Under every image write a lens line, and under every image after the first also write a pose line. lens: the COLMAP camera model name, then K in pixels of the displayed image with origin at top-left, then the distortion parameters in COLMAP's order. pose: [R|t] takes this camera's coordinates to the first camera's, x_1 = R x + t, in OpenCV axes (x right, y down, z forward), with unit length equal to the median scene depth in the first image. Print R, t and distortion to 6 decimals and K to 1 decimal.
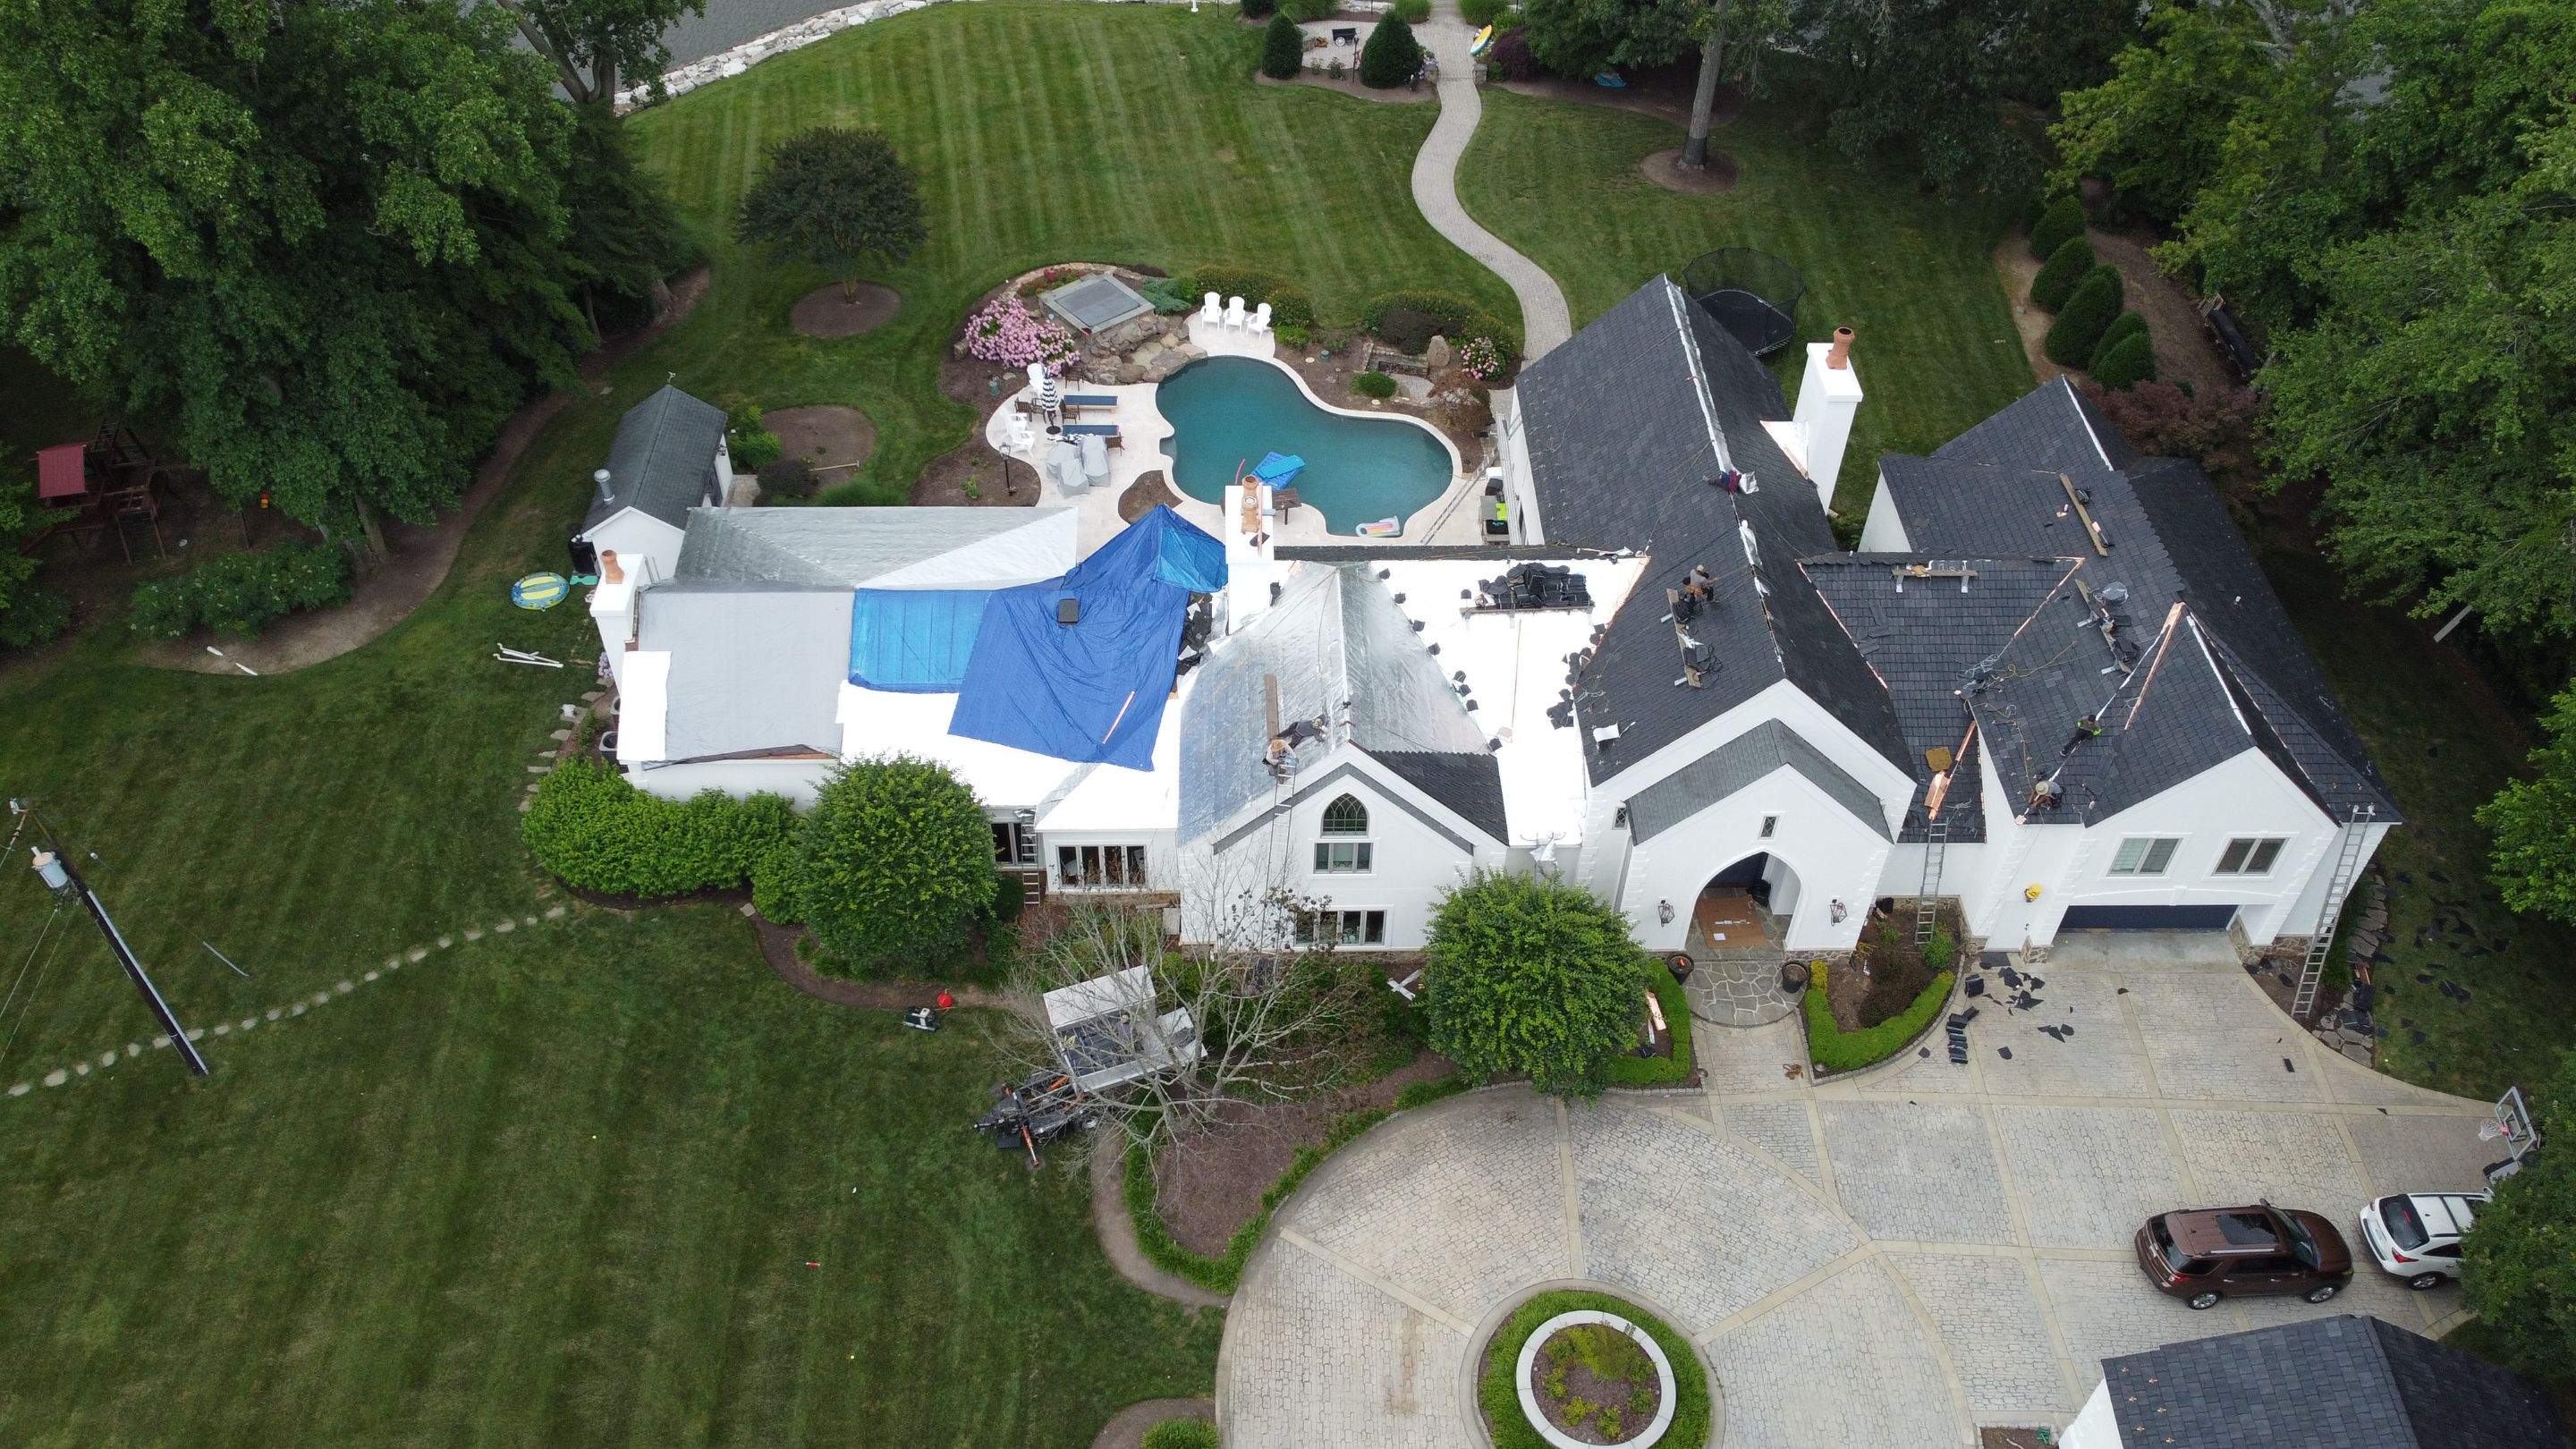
lens RADIAL K [[1979.3, 0, 1288.0], [0, 1979.3, 724.5], [0, 0, 1]] dist [-0.006889, -0.004864]
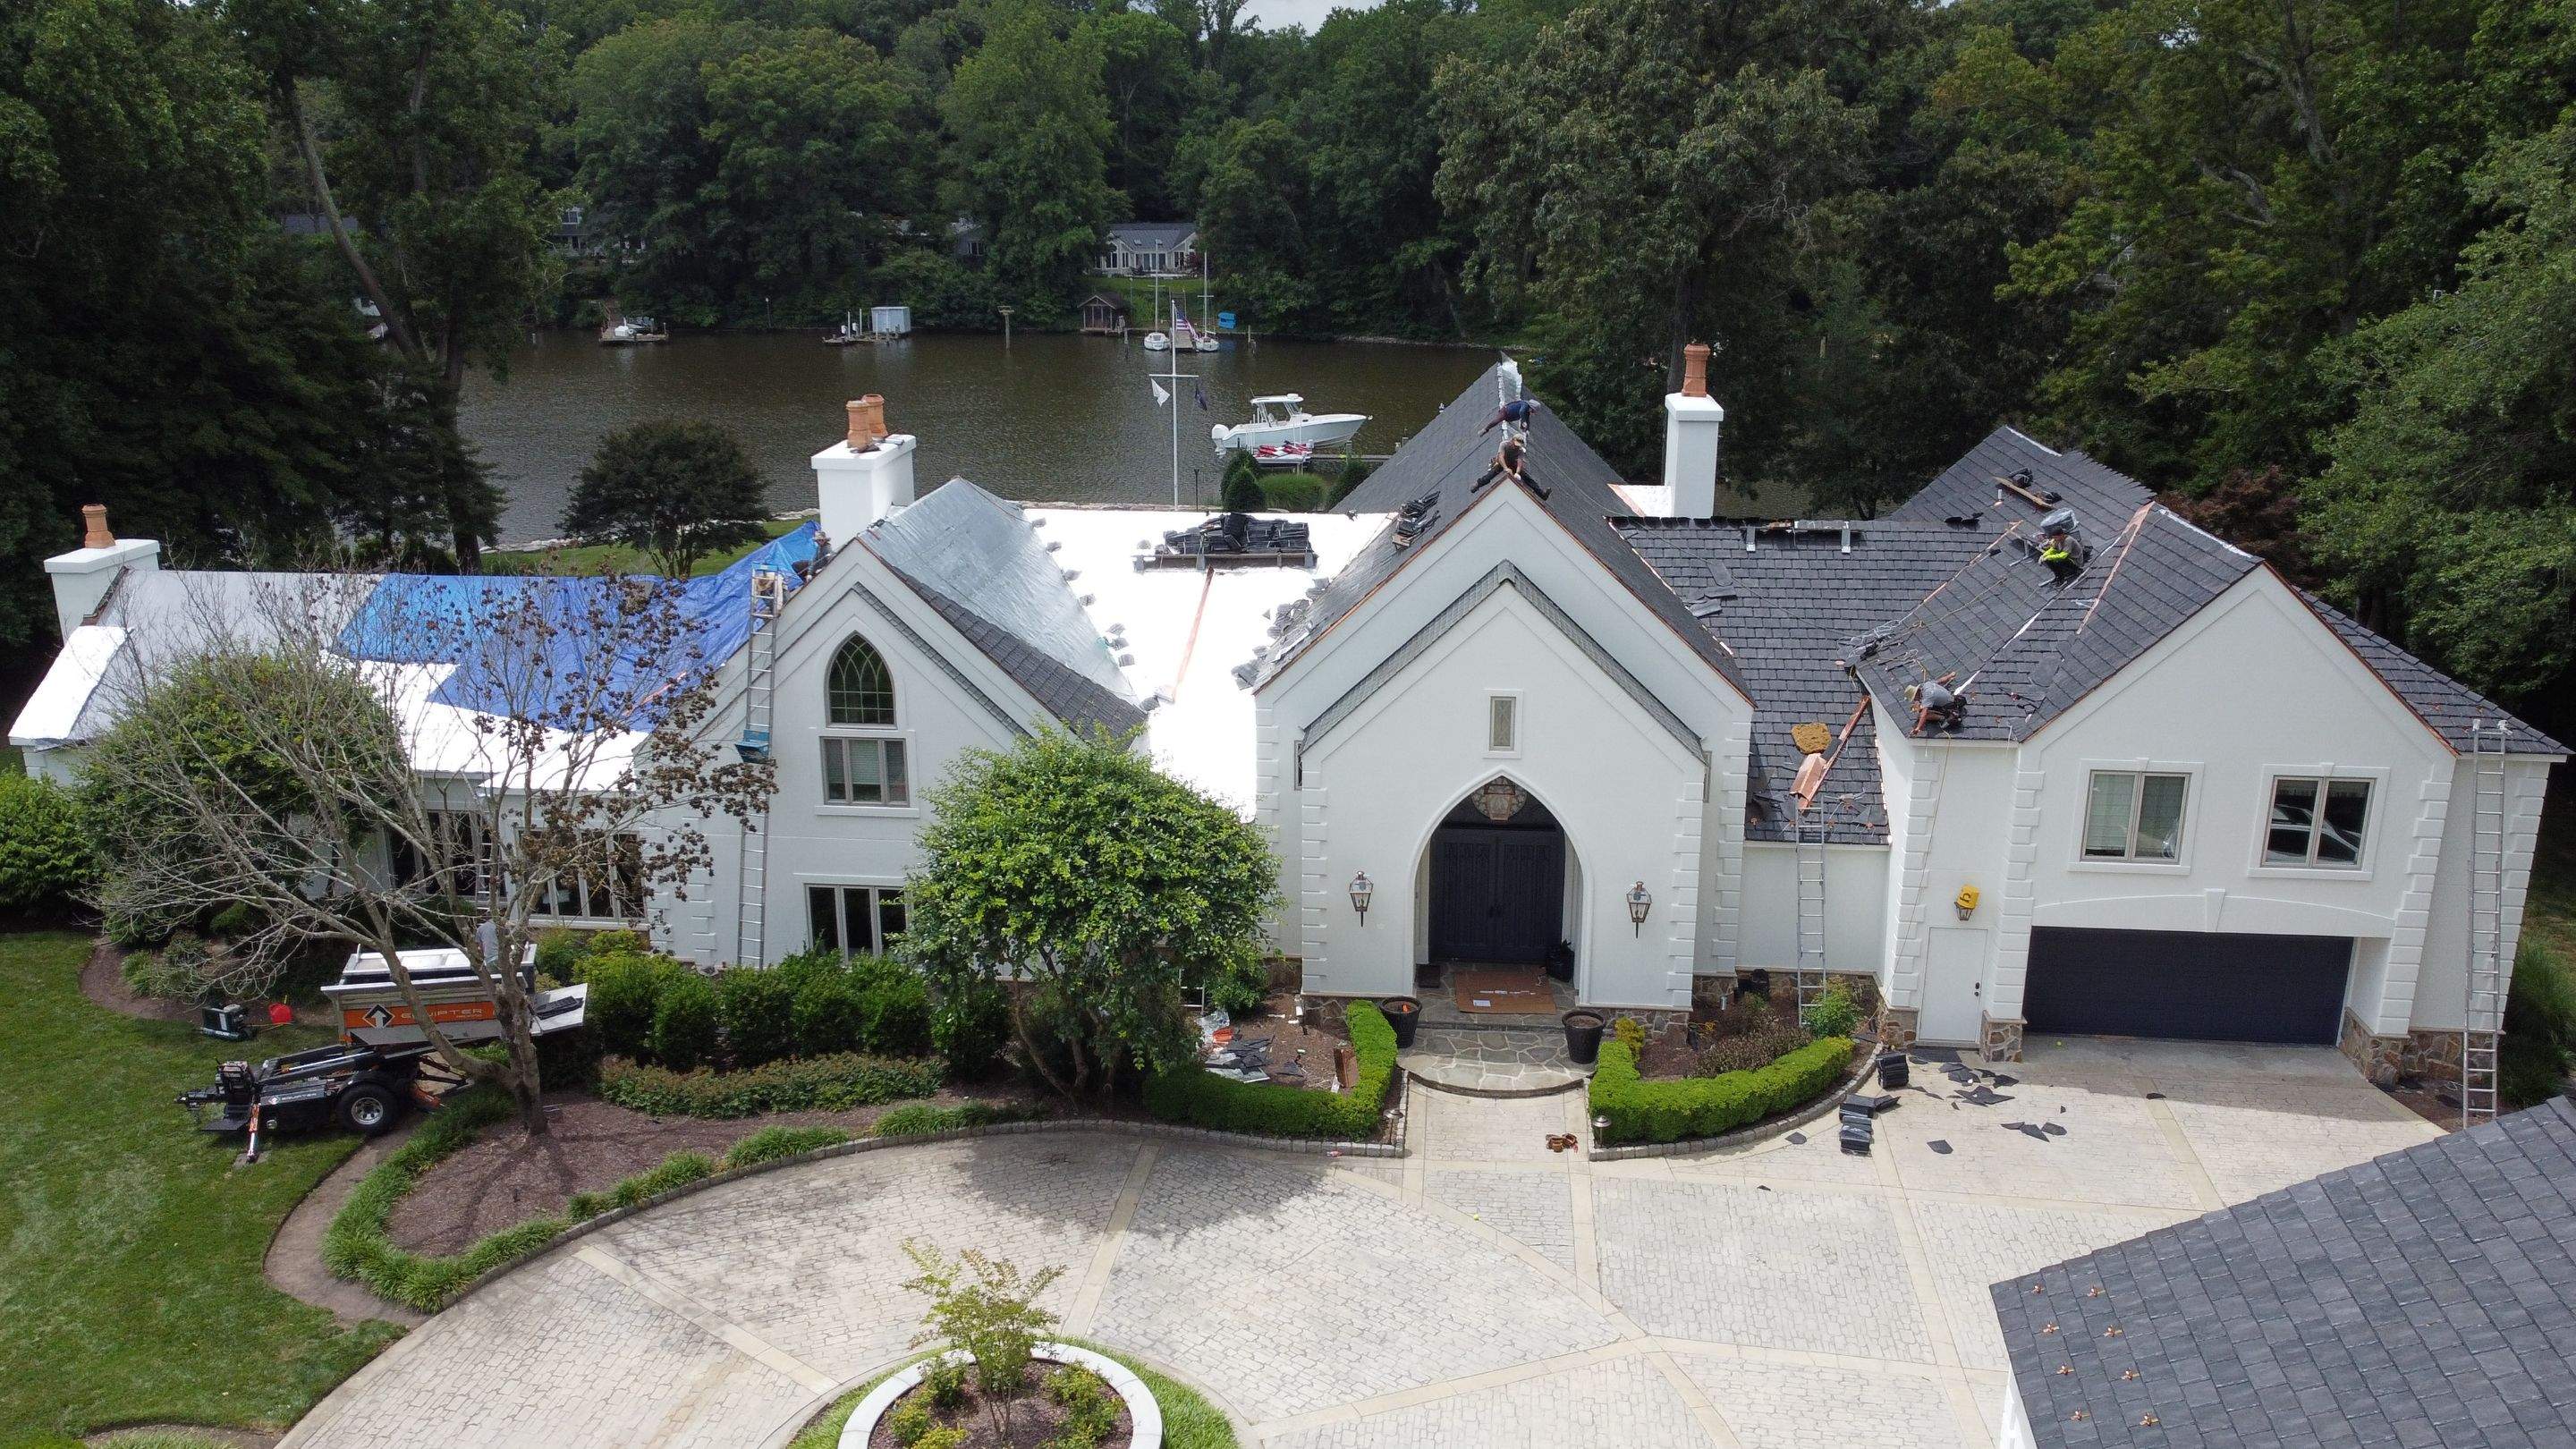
lens RADIAL K [[1979.3, 0, 1288.0], [0, 1979.3, 724.5], [0, 0, 1]] dist [-0.006889, -0.004864]
pose [[0.992222, 0.016757, -0.123351, 0.242717], [-0.073685, 0.877721, -0.473472, 0.346392], [0.100333, 0.478878, 0.872129, 0.416711]]
